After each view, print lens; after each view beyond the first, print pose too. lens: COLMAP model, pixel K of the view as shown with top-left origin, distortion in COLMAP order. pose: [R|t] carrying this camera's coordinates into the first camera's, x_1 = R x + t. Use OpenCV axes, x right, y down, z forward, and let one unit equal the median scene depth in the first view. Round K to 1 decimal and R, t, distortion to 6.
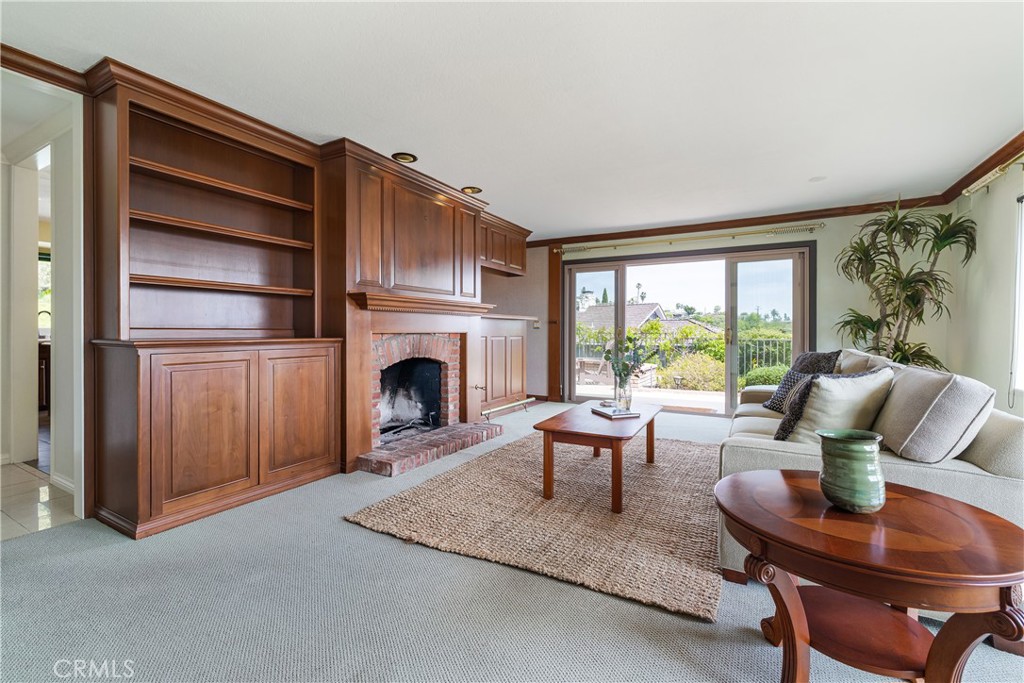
lens RADIAL K [[445.8, 0, 512.4], [0, 445.8, 334.1], [0, 0, 1]] dist [0.001272, 0.000378]
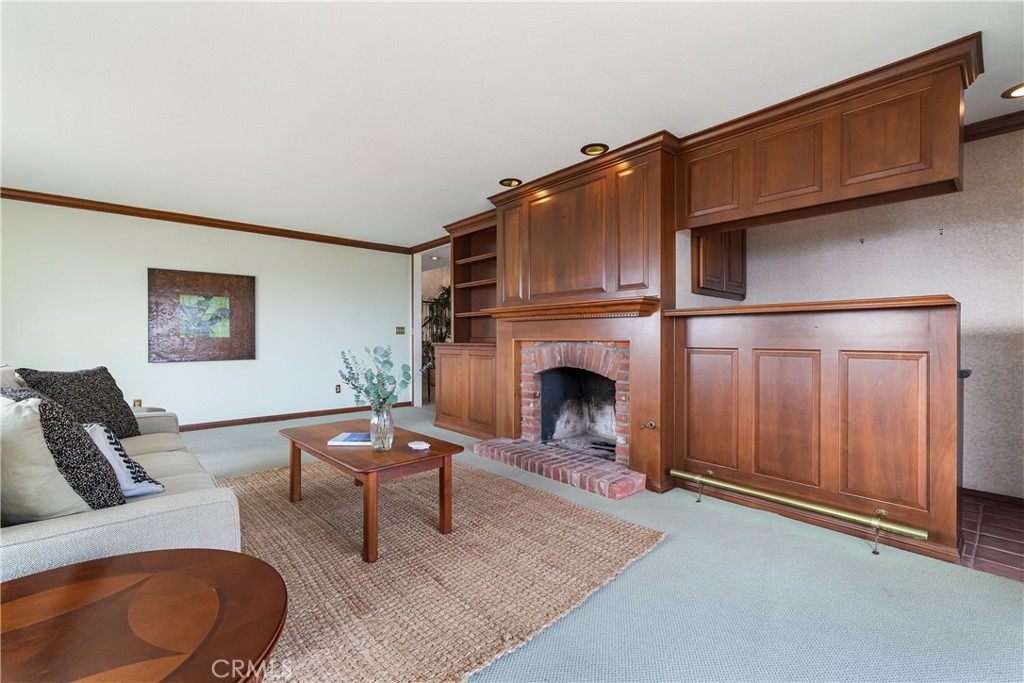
lens RADIAL K [[445.8, 0, 513.6], [0, 445.8, 346.3], [0, 0, 1]] dist [0.001272, 0.000378]
pose [[-0.311823, 0.007020, -0.950114, 0.697738], [-0.012507, 0.999856, 0.011492, 0.000214], [0.950058, 0.015466, -0.311690, 1.171435]]
